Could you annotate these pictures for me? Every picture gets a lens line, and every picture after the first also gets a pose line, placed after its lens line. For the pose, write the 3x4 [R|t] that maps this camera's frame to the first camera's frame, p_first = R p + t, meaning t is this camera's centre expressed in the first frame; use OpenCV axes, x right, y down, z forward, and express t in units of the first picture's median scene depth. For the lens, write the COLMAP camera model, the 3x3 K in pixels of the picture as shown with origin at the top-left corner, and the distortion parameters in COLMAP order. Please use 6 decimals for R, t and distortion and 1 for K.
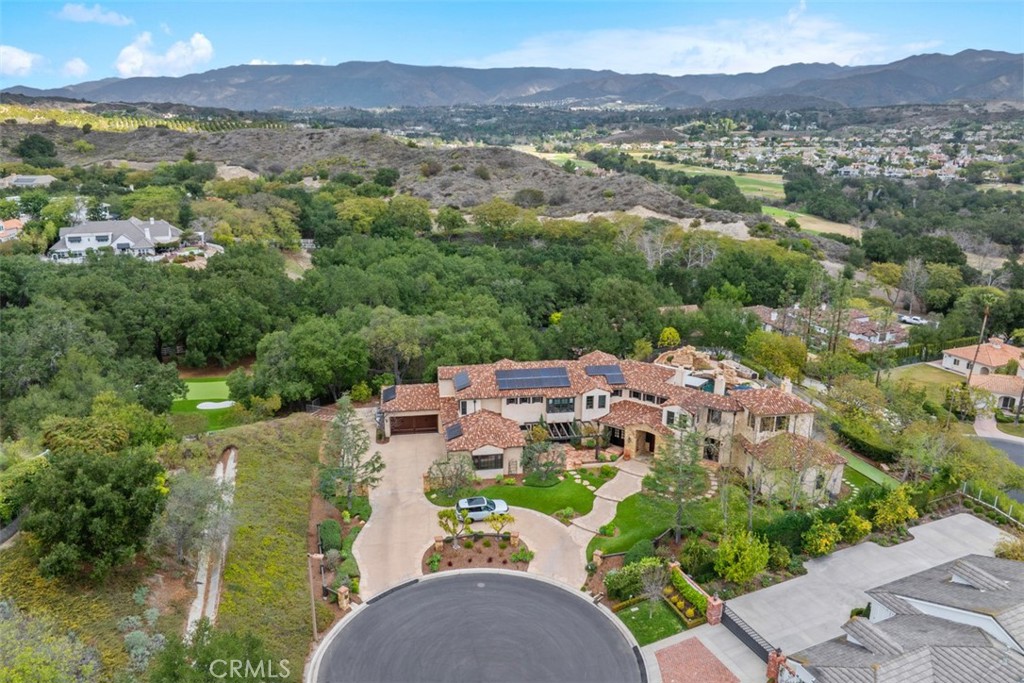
lens RADIAL K [[717.4, 0, 512.0], [0, 717.4, 341.5], [0, 0, 1]] dist [-0.034867, 0.001674]
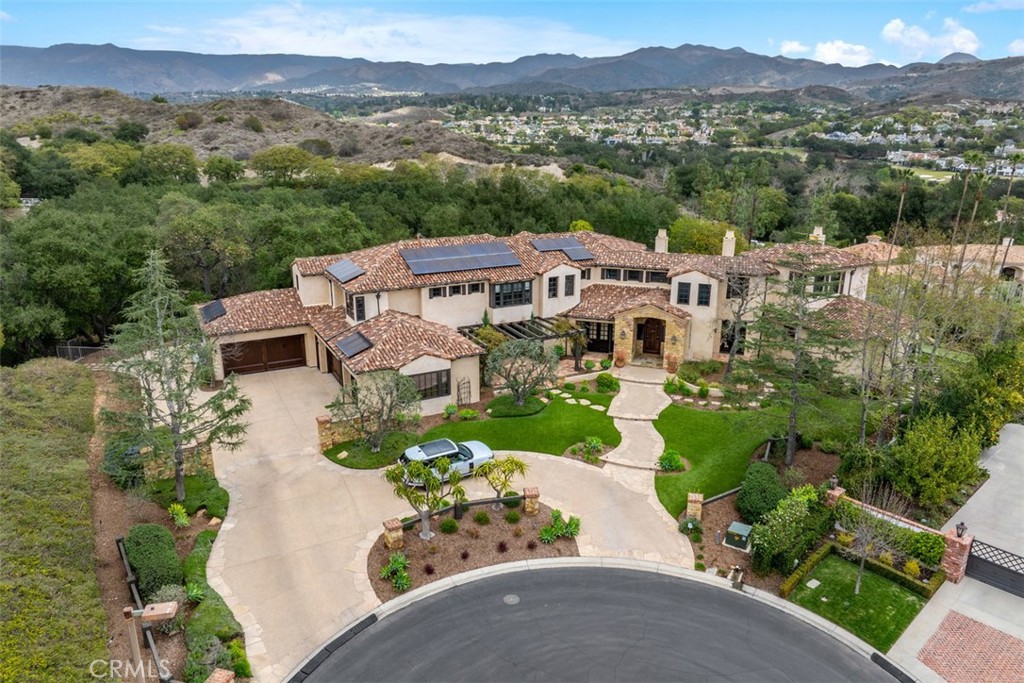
lens RADIAL K [[717.4, 0, 512.0], [0, 717.4, 341.5], [0, 0, 1]] dist [-0.034867, 0.001674]
pose [[0.948209, -0.093177, 0.303675, -0.057353], [0.089402, 0.995647, 0.026342, 0.050868], [-0.304808, 0.002172, 0.952411, 0.177500]]
